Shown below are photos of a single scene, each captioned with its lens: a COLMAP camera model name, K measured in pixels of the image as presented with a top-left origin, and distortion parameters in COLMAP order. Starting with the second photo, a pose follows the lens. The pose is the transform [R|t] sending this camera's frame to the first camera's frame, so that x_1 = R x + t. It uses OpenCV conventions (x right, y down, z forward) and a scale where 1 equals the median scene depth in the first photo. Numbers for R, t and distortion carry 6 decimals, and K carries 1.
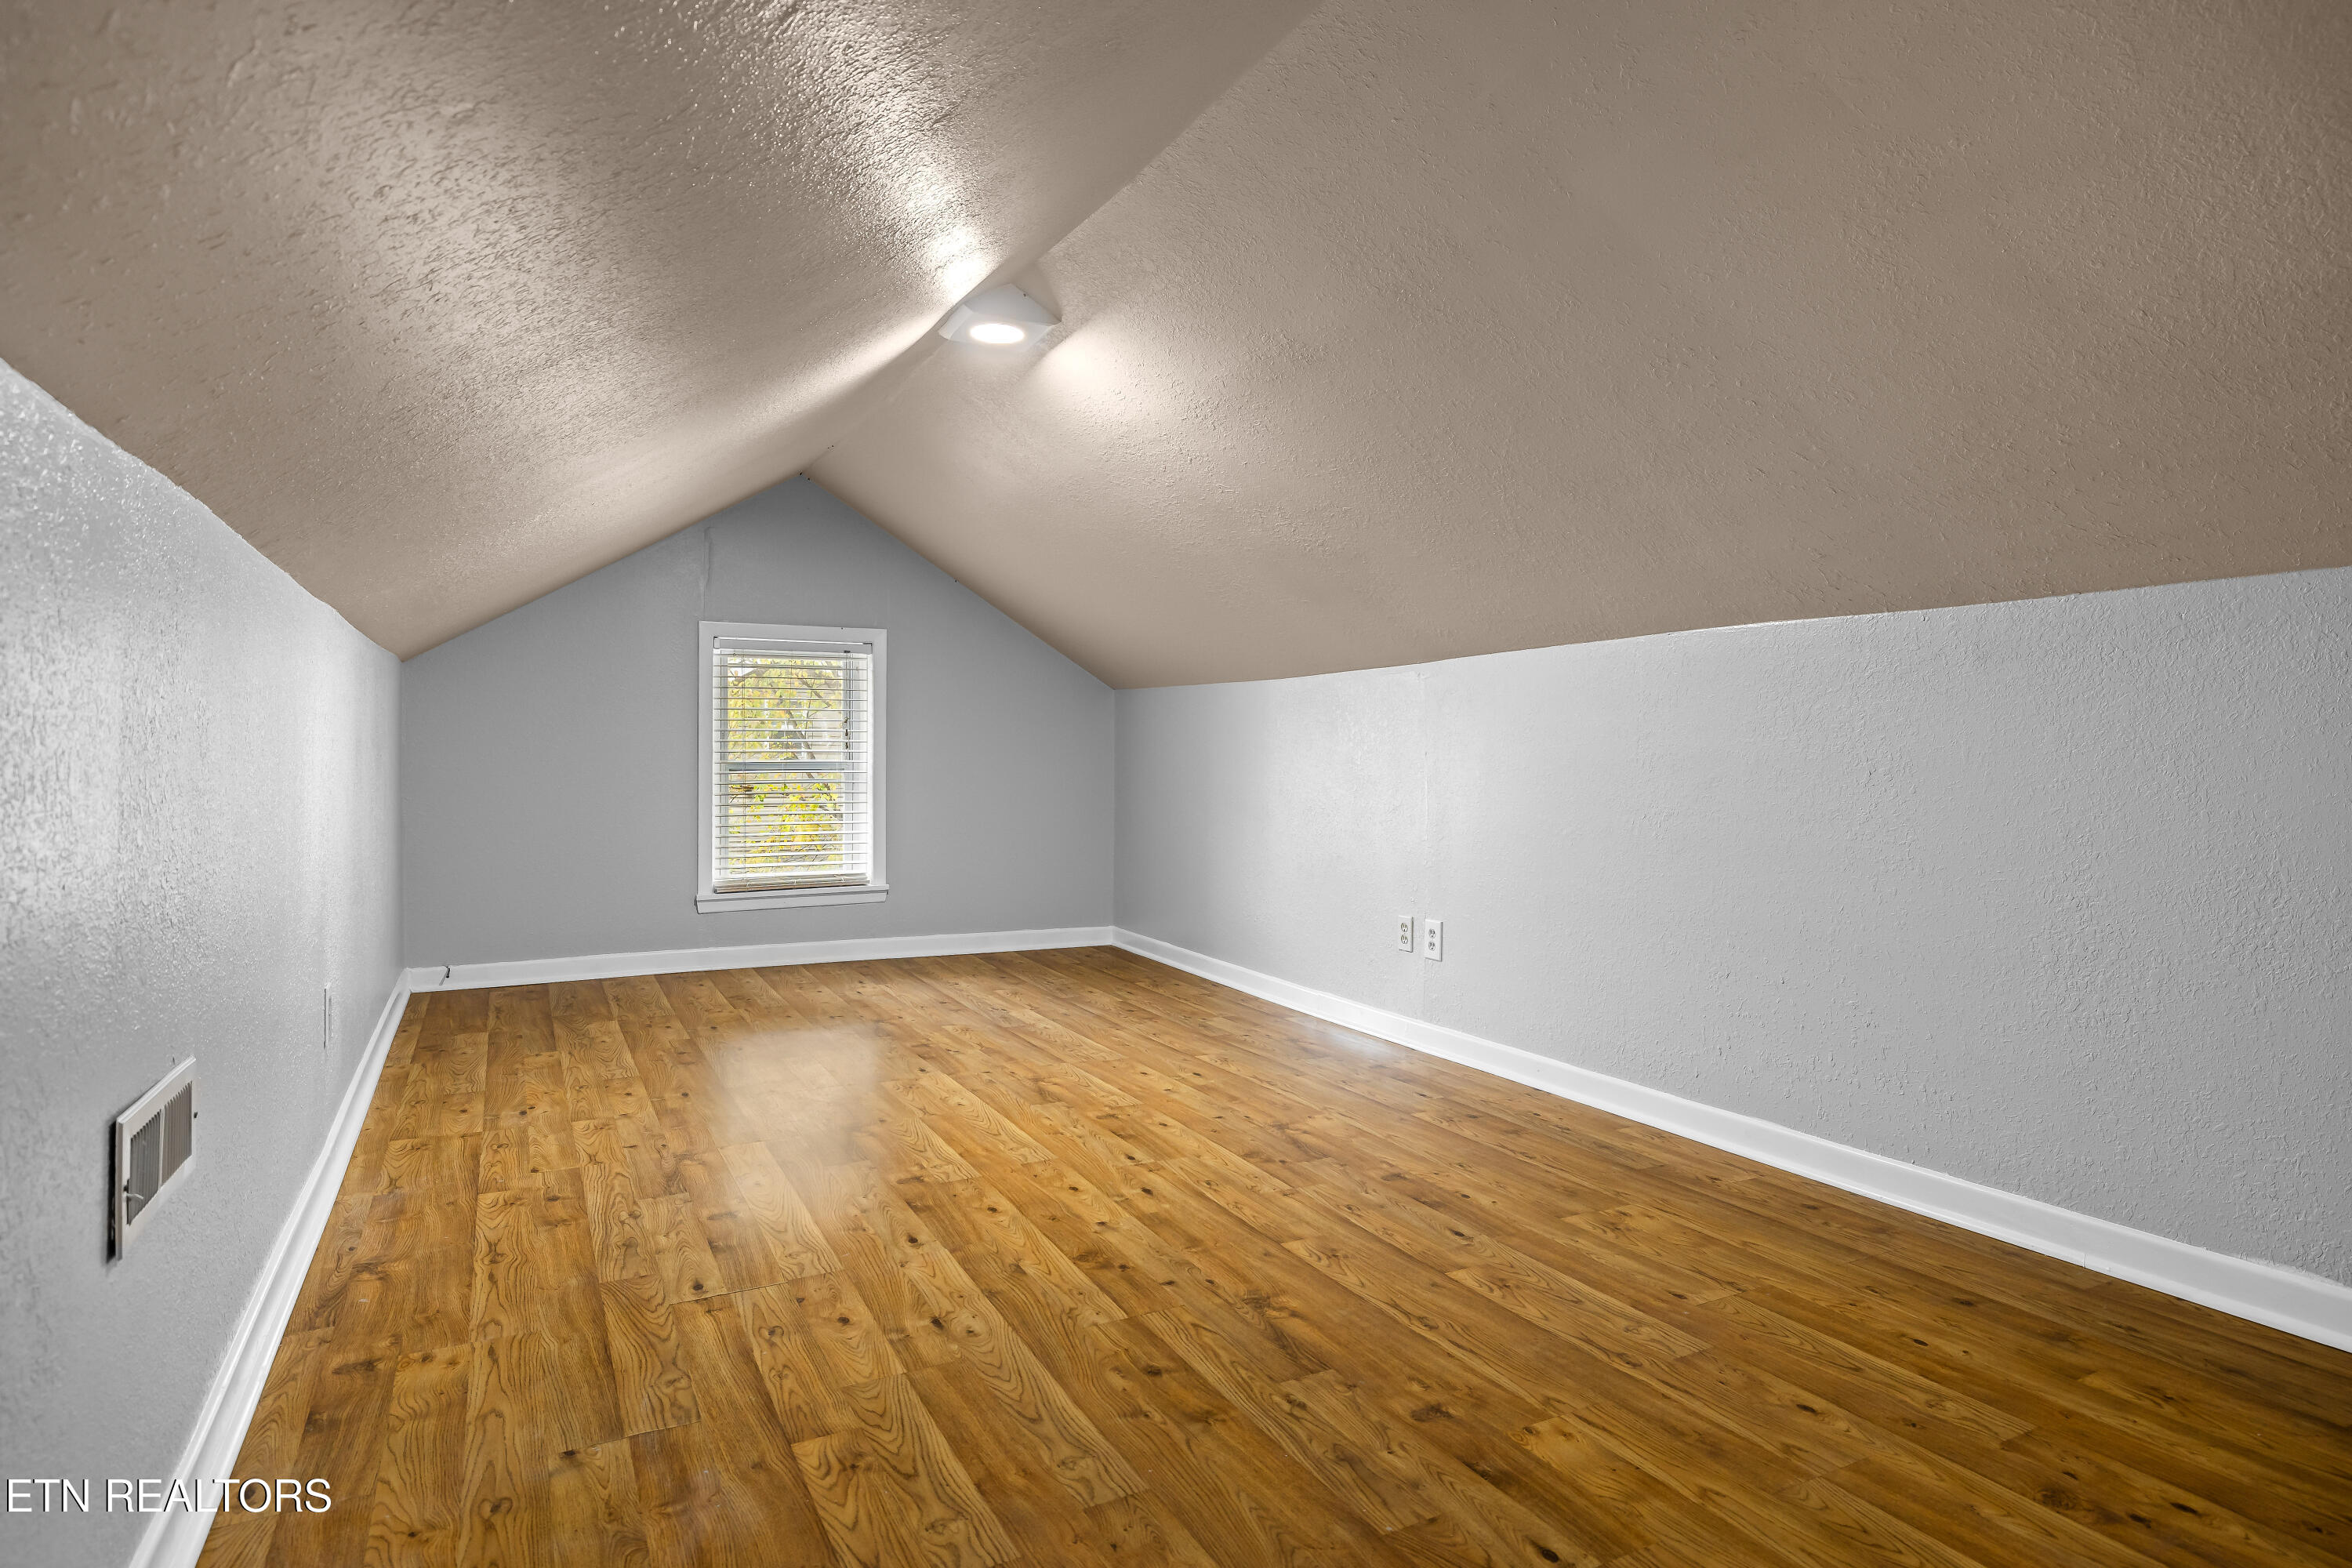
lens RADIAL K [[1290.5, 0, 1167.7], [0, 1290.5, 773.1], [0, 0, 1]] dist [-0.001506, -0.000046]
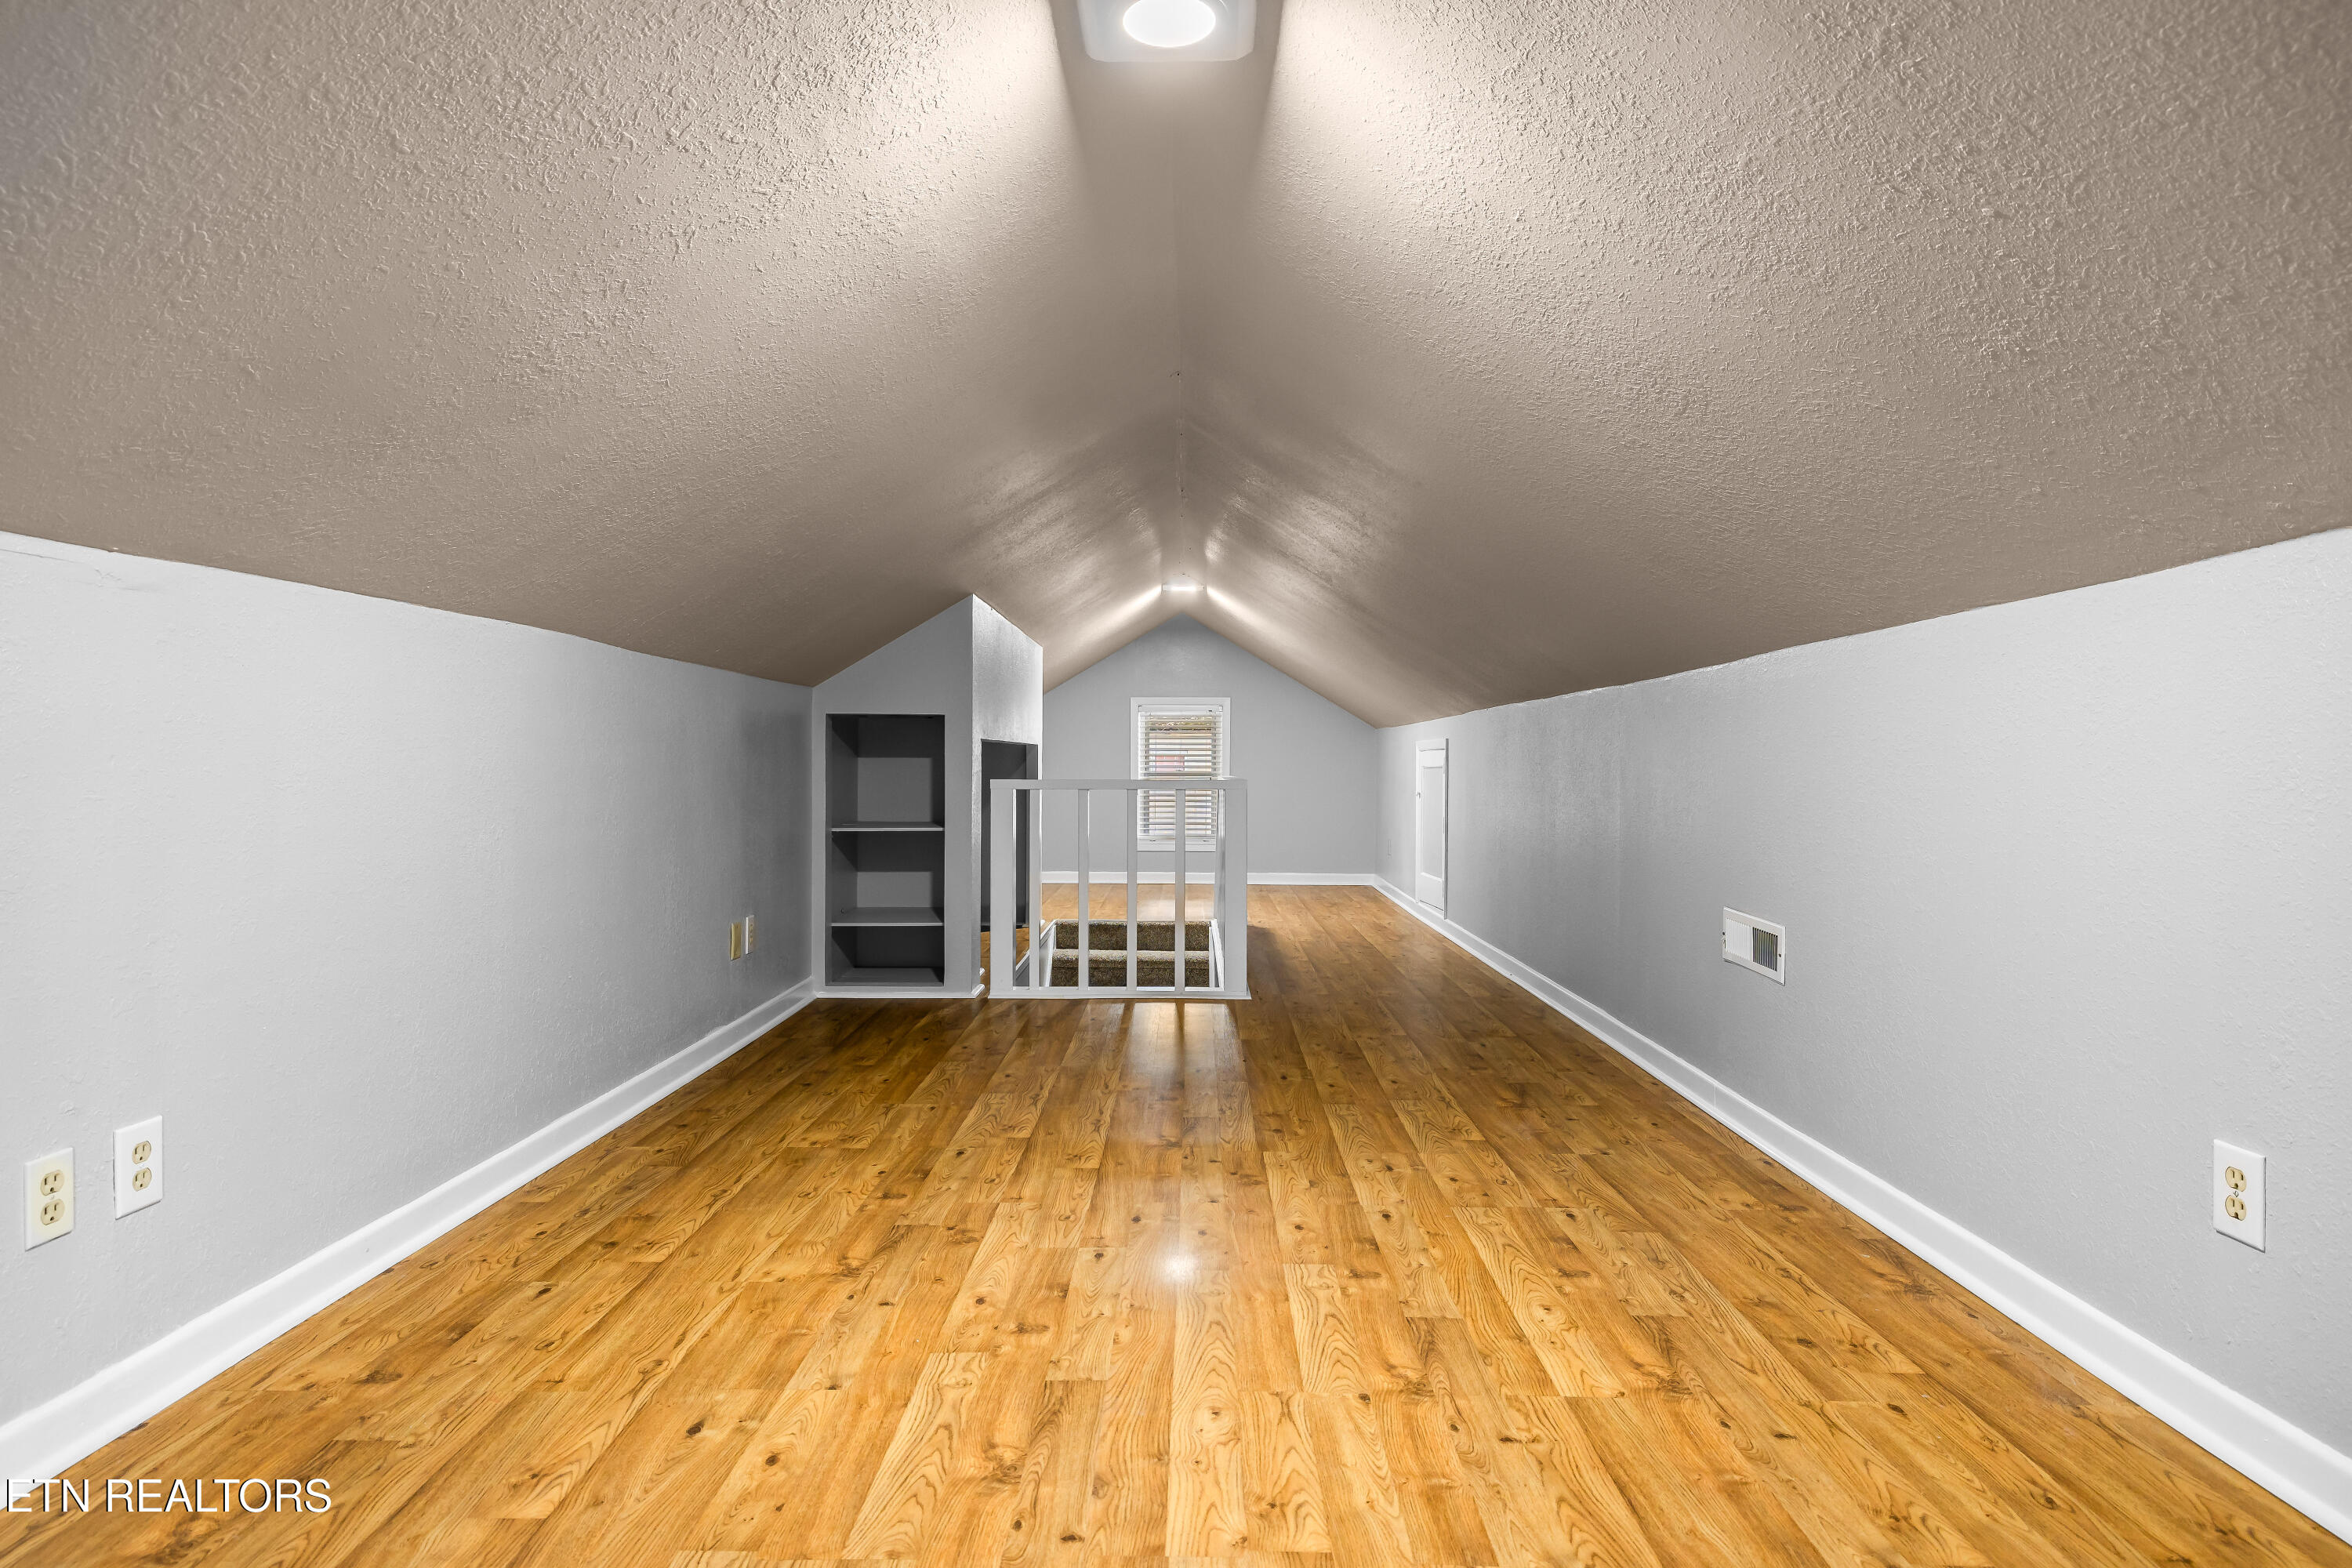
lens RADIAL K [[1290.5, 0, 1168.9], [0, 1290.5, 777.3], [0, 0, 1]] dist [-0.001506, -0.000046]
pose [[-0.880443, -0.015150, 0.473911, -0.543417], [-0.005227, 0.999739, 0.022249, -0.033894], [-0.474124, 0.017112, -0.880292, 2.027063]]
